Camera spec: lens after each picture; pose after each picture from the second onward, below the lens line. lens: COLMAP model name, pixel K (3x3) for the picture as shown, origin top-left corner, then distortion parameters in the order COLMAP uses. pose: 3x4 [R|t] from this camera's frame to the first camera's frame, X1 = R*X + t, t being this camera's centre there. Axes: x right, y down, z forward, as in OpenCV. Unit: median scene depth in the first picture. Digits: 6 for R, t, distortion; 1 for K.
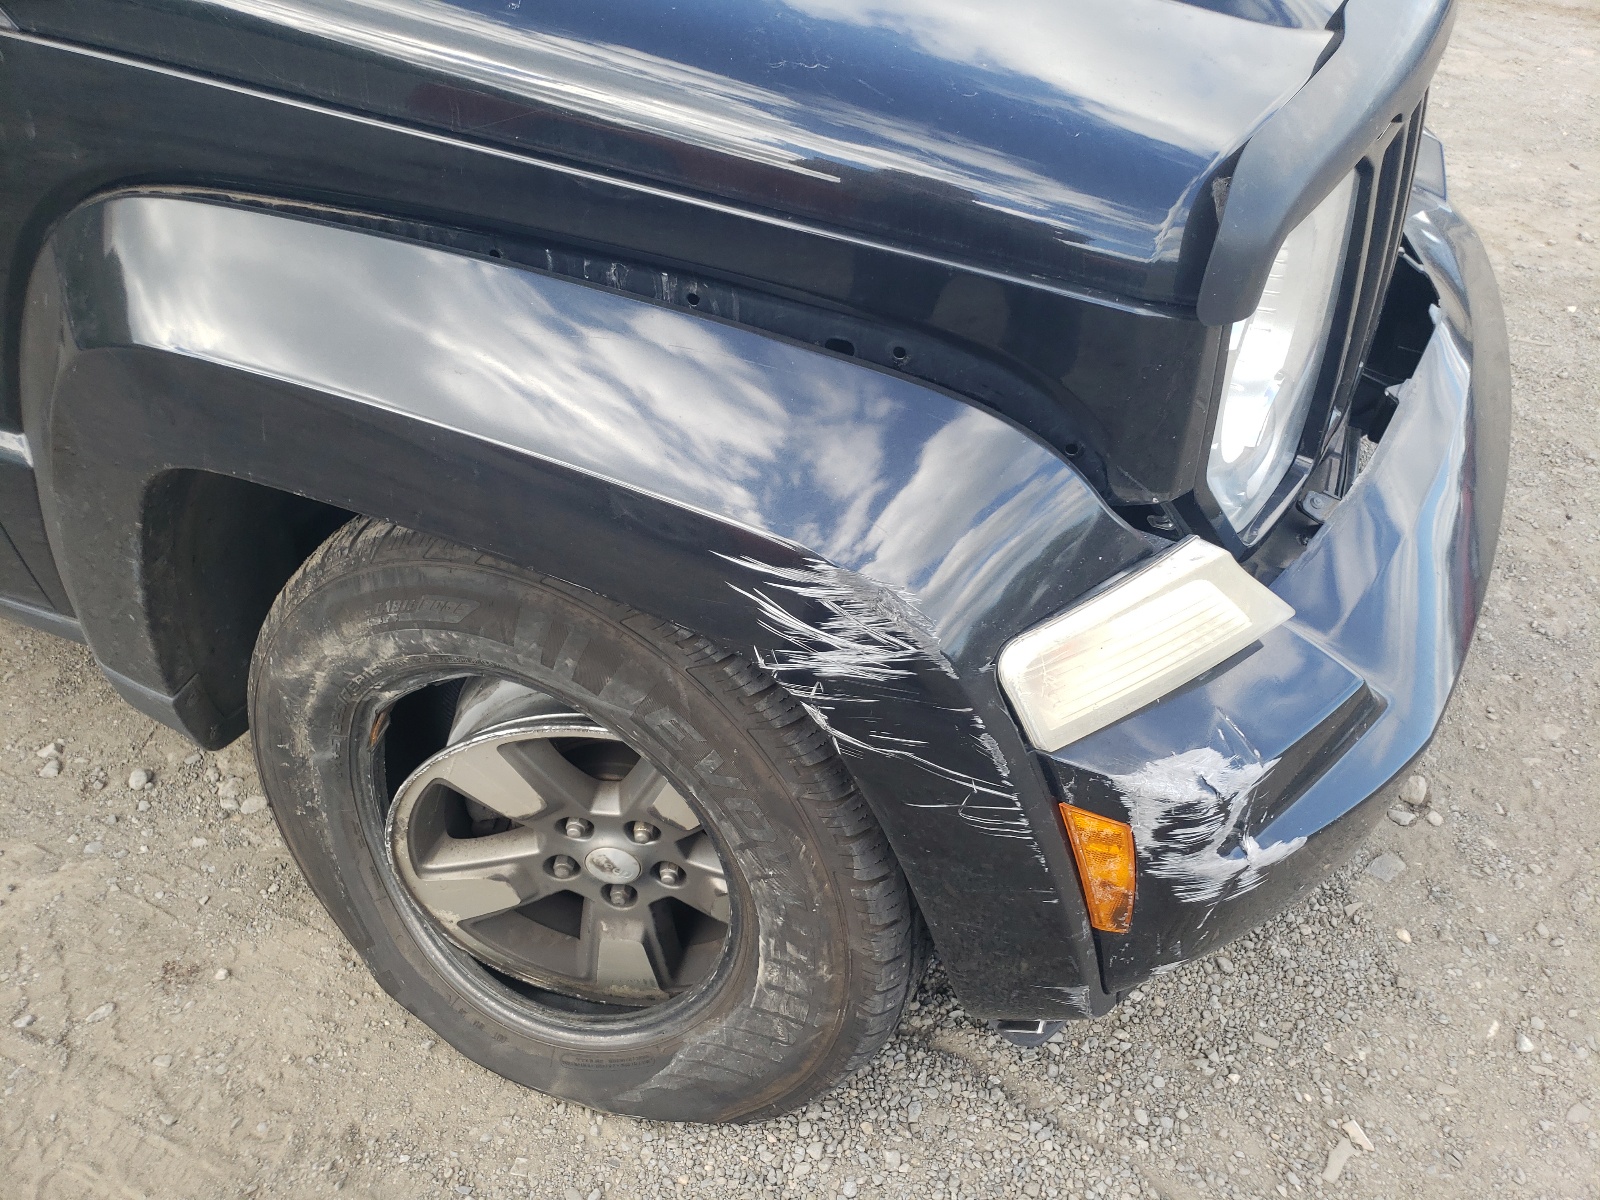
lens RADIAL K [[1203.1, 0, 800.0], [0, 1203.1, 600.0], [0, 0, 1]] dist [-0.009467, -0.000013]
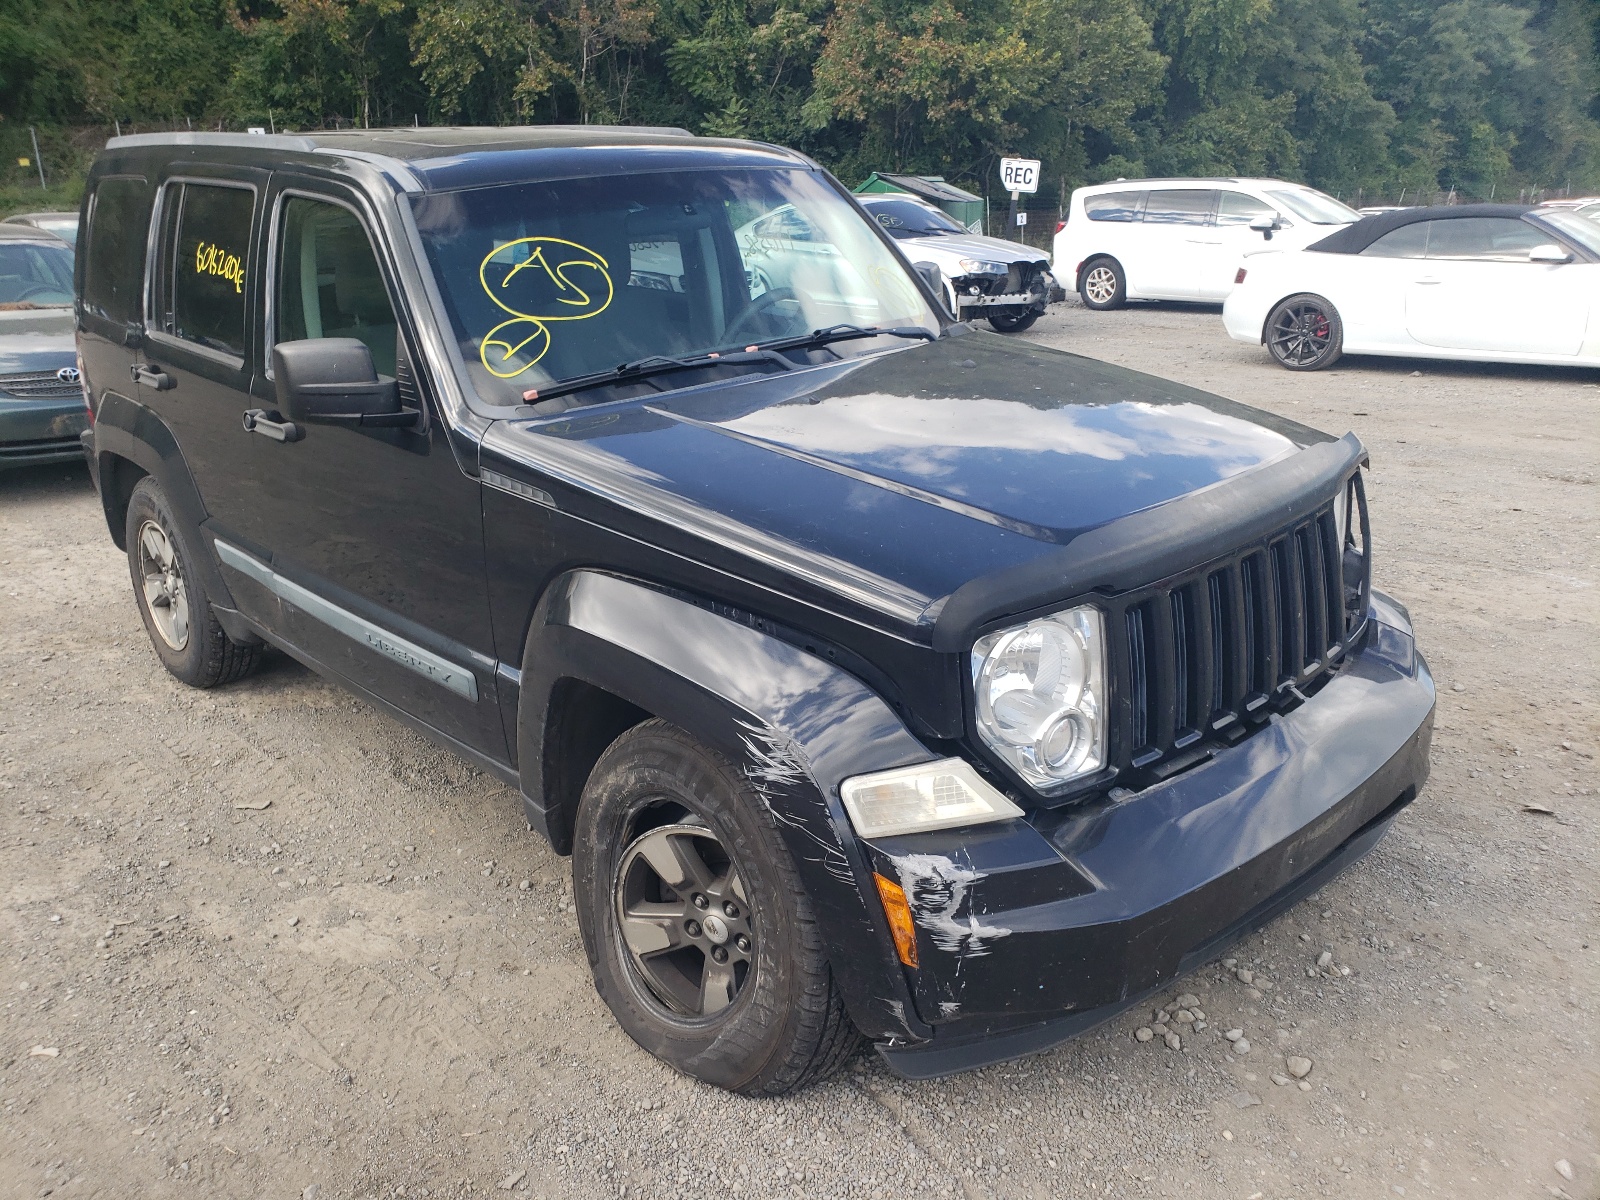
lens RADIAL K [[1079.3, 0, 800.0], [0, 1079.3, 600.0], [0, 0, 1]] dist [-0.090006, 0.000190]
pose [[0.924400, 0.098490, -0.368488, 0.582854], [-0.227998, 0.917173, -0.326819, 0.295402], [0.305779, 0.386126, 0.870291, -0.659367]]
